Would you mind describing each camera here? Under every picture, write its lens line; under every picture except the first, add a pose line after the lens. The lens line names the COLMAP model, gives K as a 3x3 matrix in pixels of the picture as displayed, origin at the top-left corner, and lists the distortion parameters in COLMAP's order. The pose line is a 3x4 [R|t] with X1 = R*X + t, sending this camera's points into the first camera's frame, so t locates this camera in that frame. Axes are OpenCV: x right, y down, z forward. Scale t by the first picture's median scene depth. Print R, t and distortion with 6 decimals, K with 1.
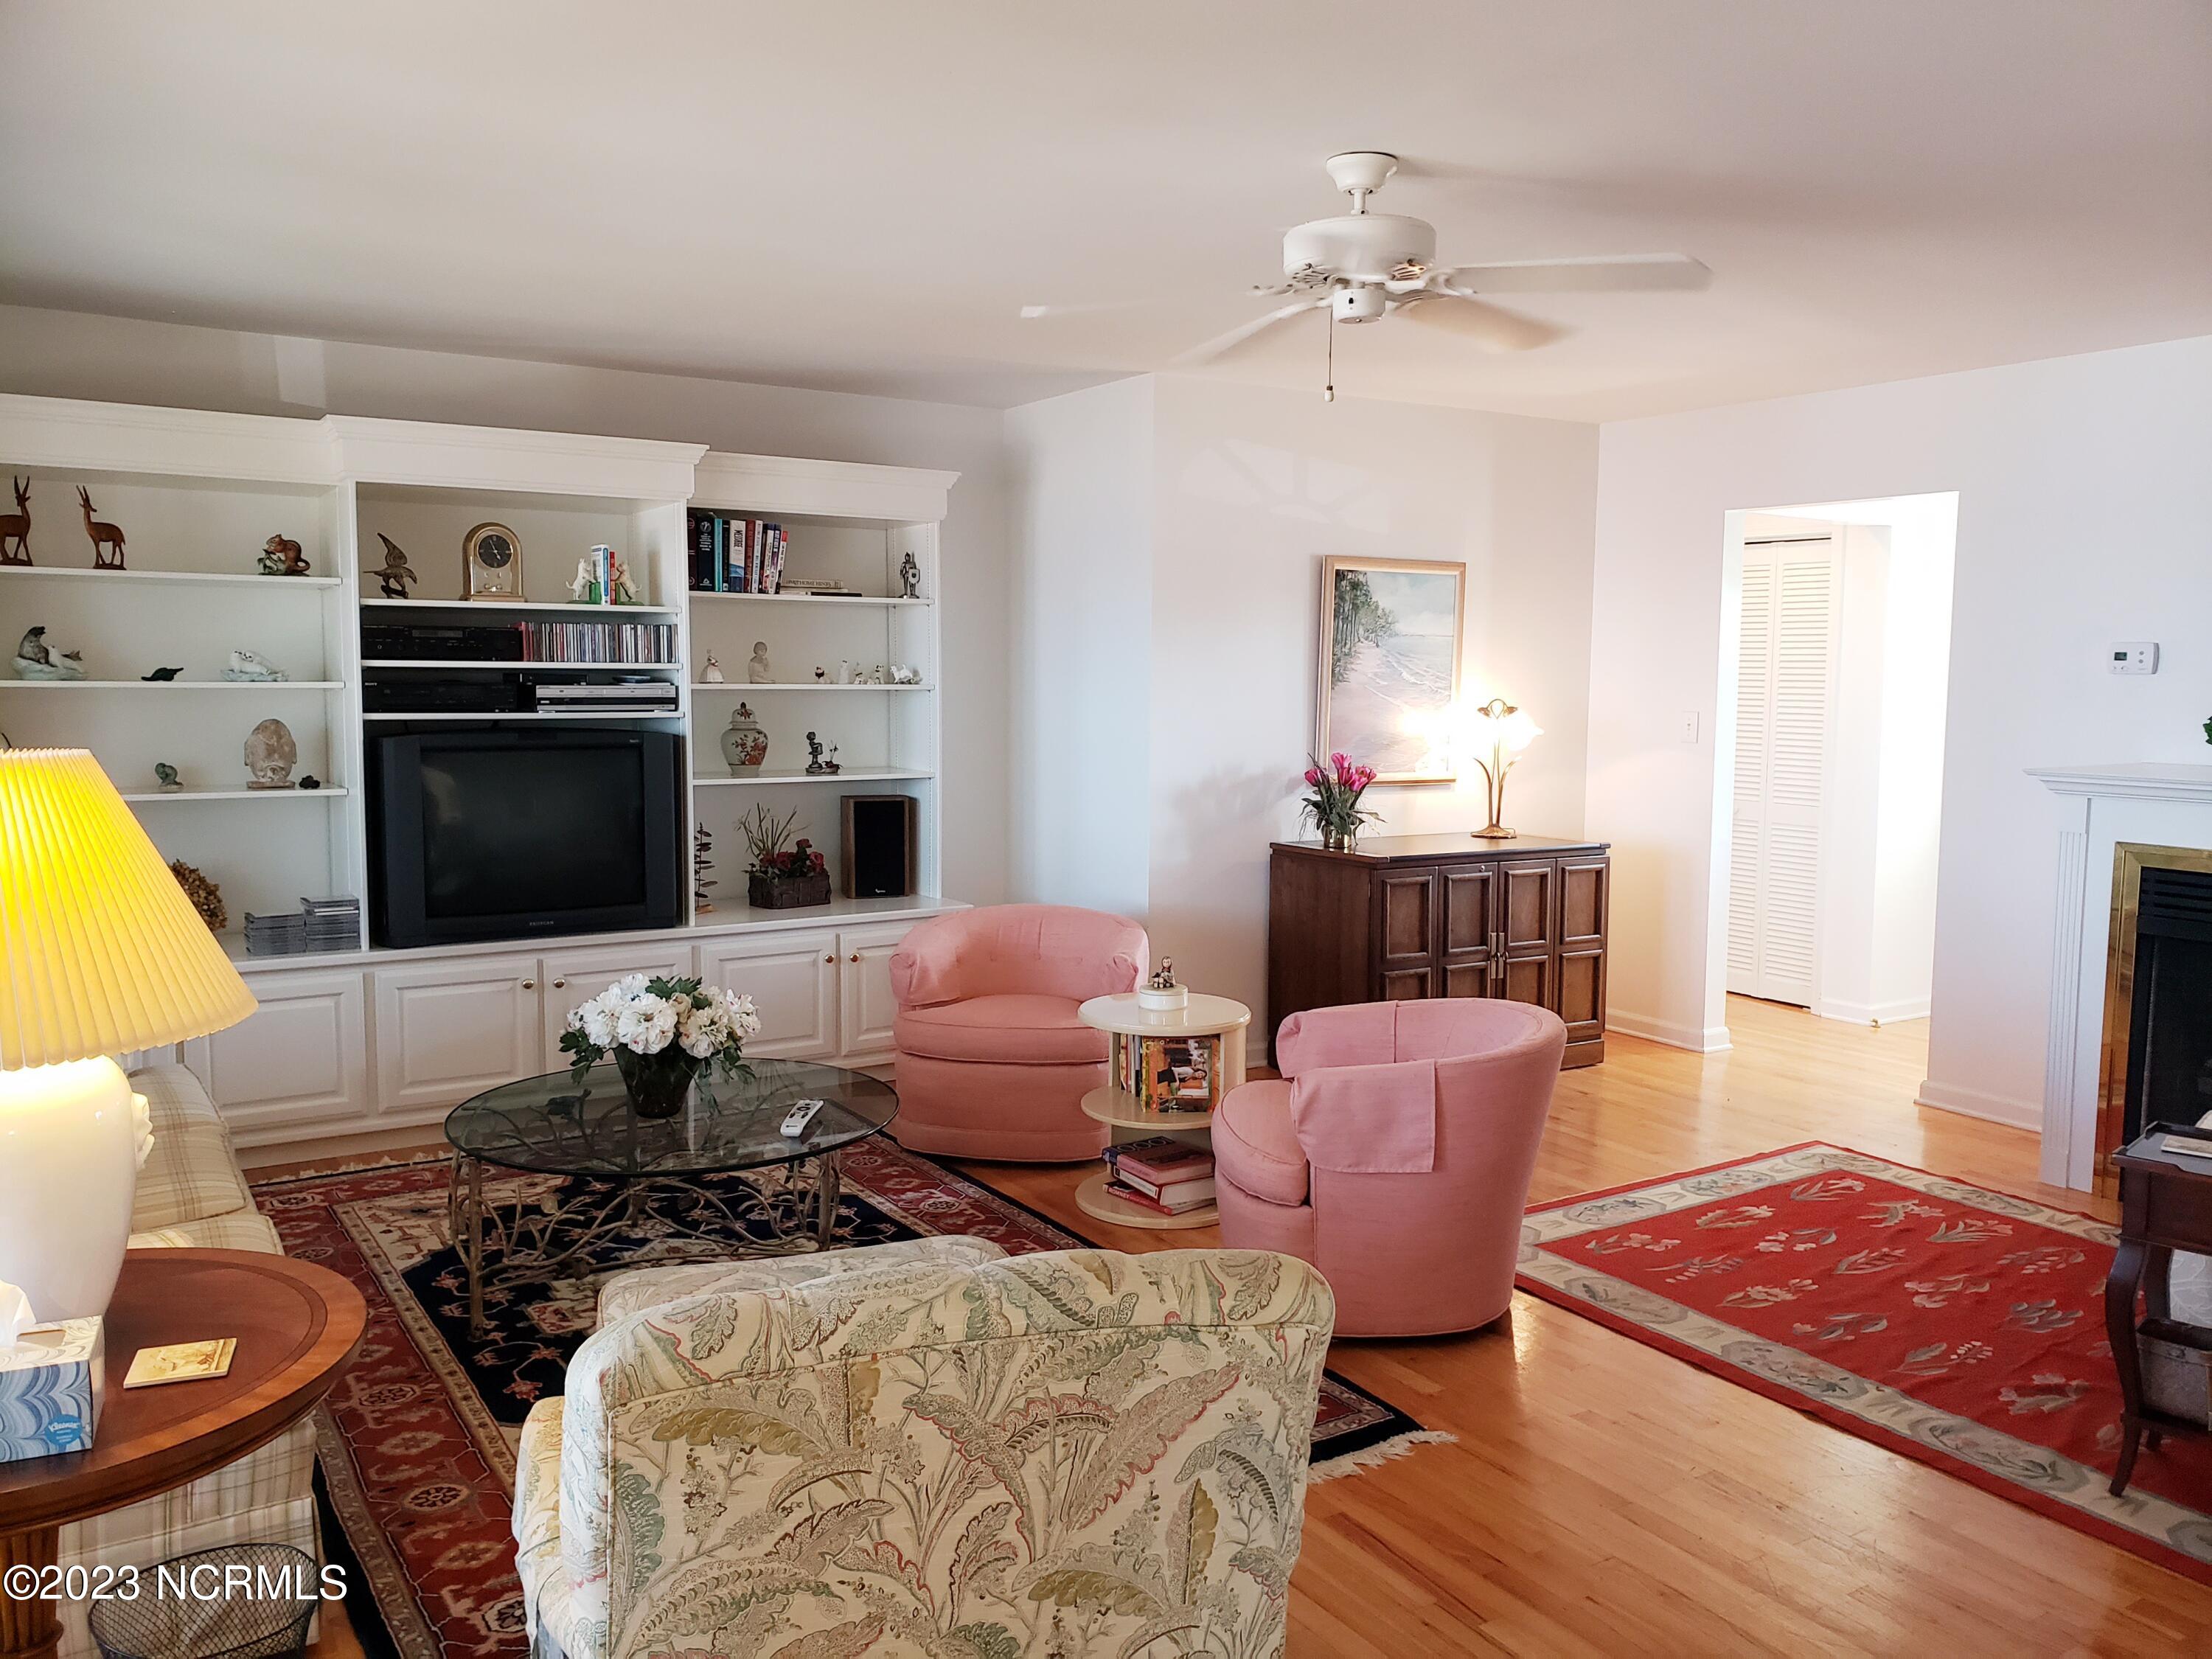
lens RADIAL K [[1728.6, 0, 1114.8], [0, 1728.6, 835.6], [0, 0, 1]] dist [0.055758, -0.032394]
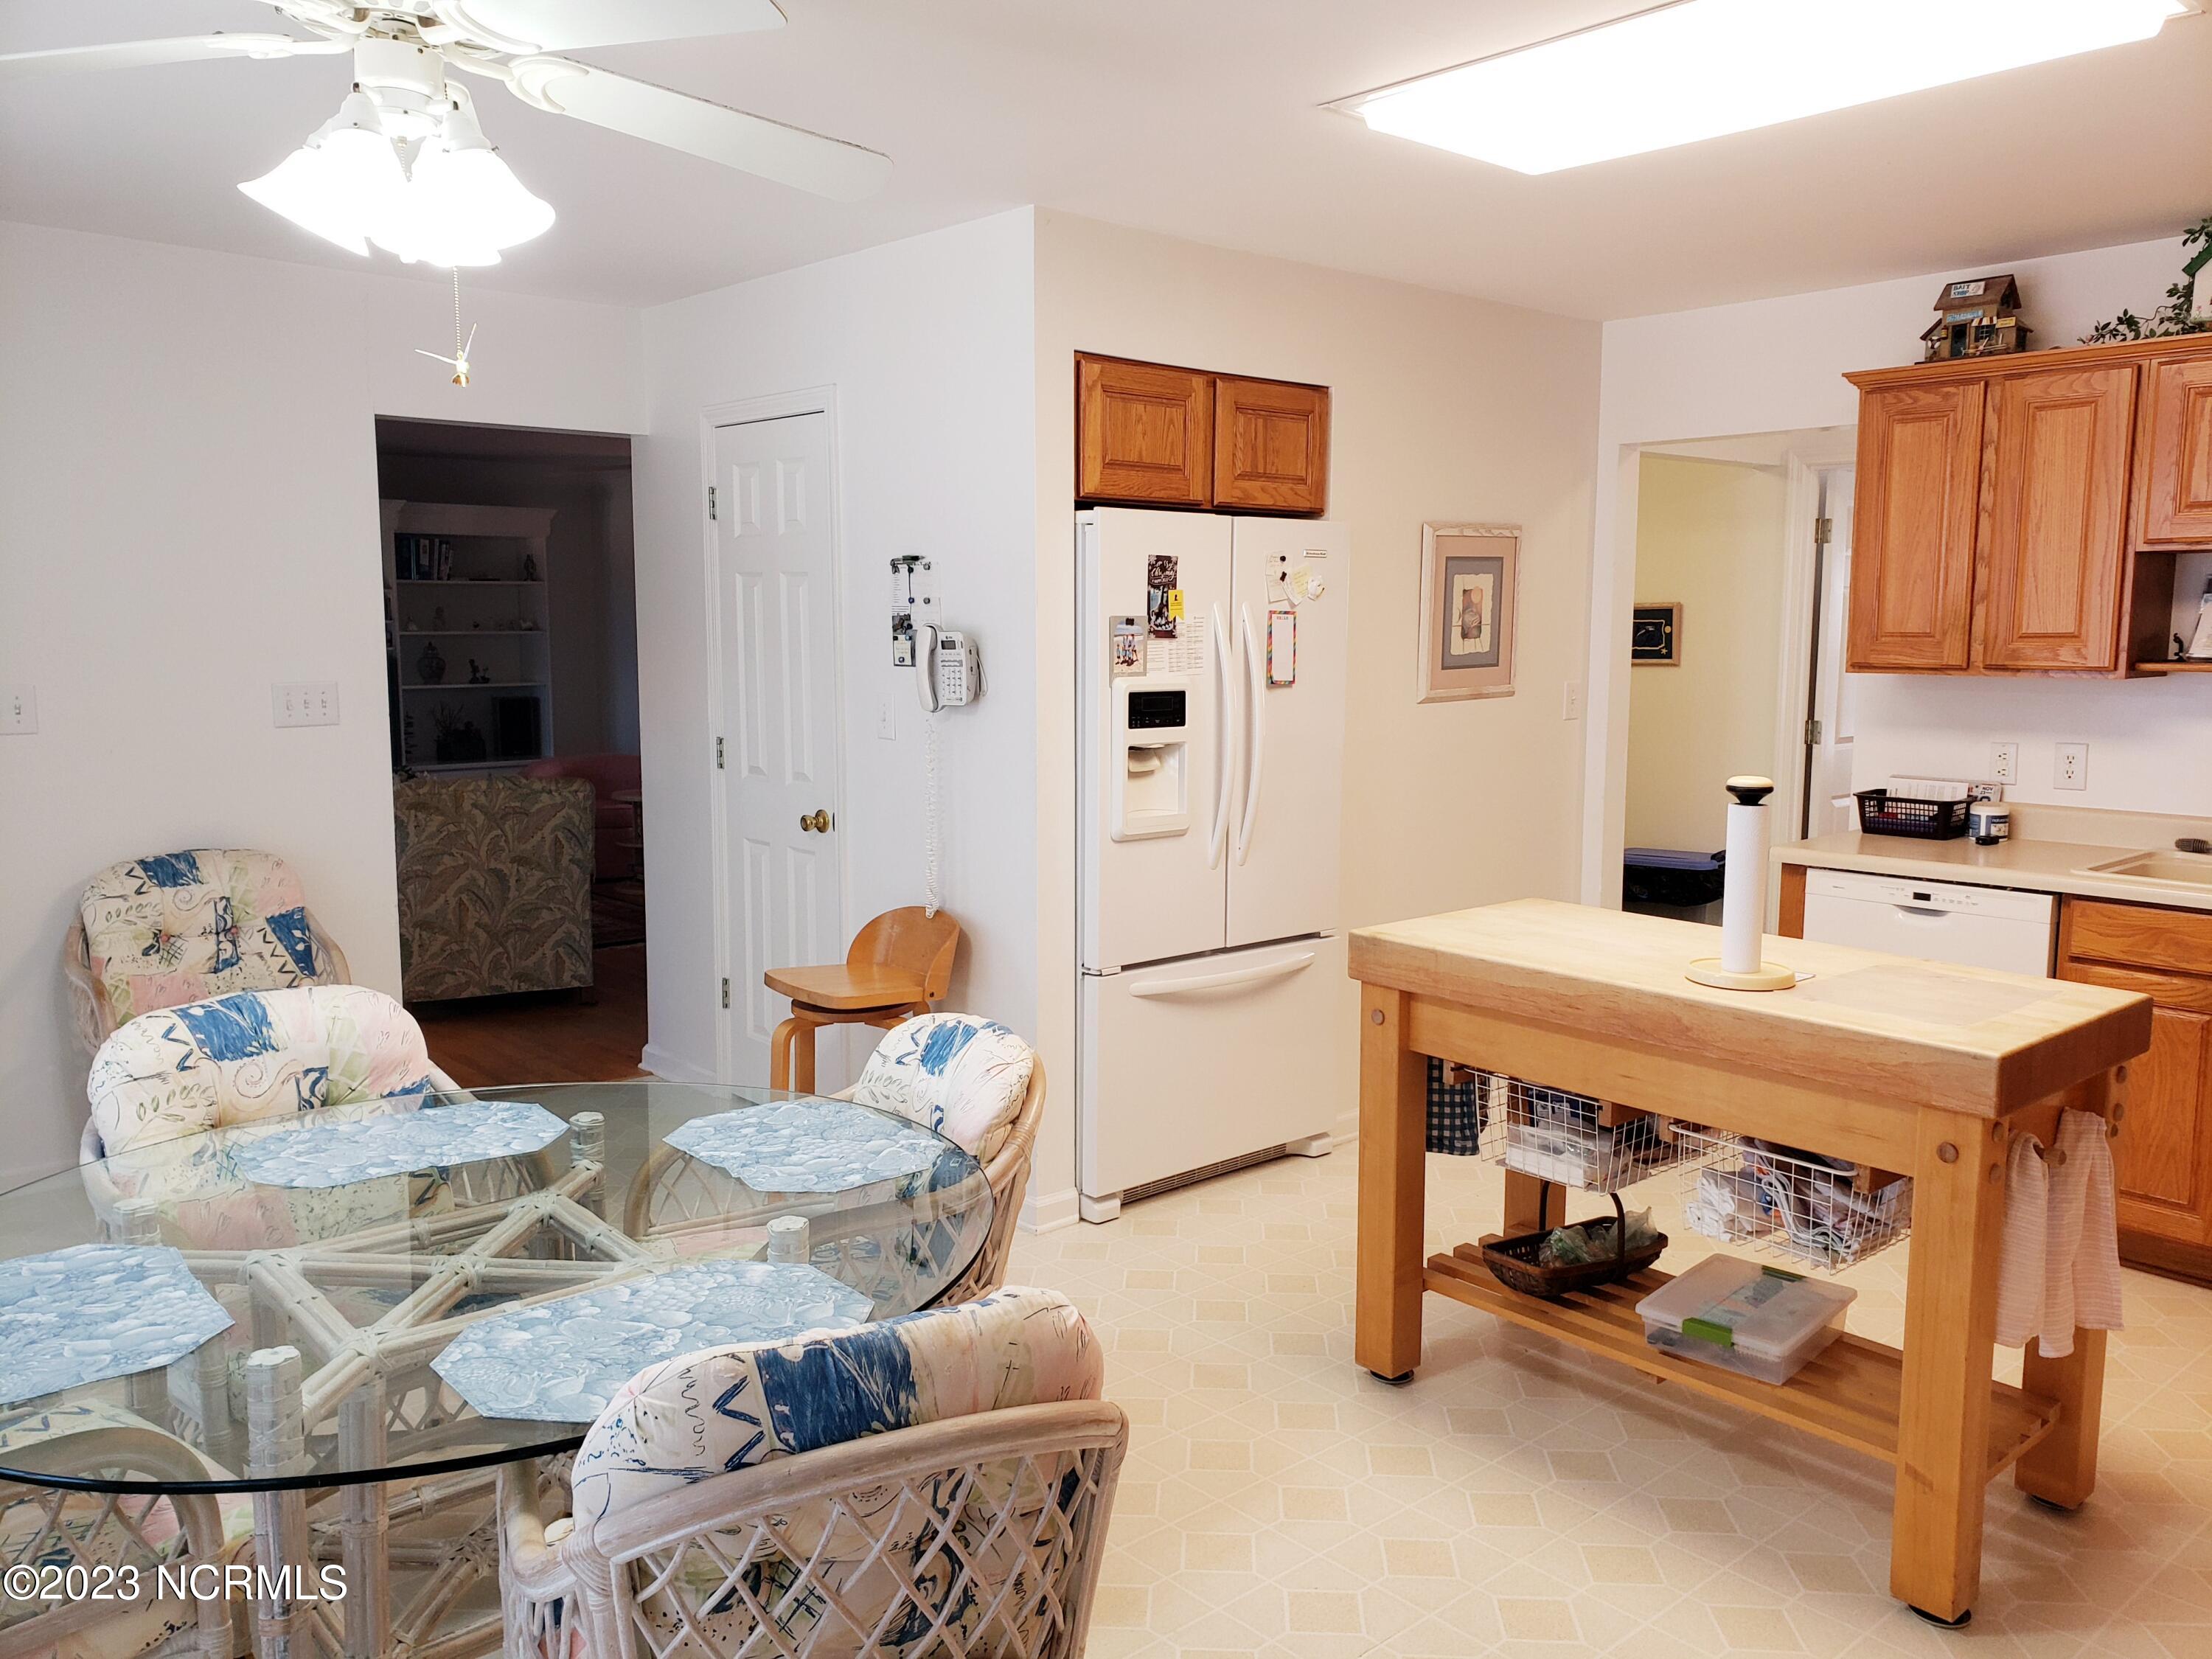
lens RADIAL K [[1728.6, 0, 1116.3], [0, 1728.6, 814.7], [0, 0, 1]] dist [0.055758, -0.032394]
pose [[0.987462, -0.021373, 0.156406, 0.664596], [0.019116, 0.999690, 0.015925, 0.287823], [-0.156698, -0.012735, 0.987564, -2.957175]]
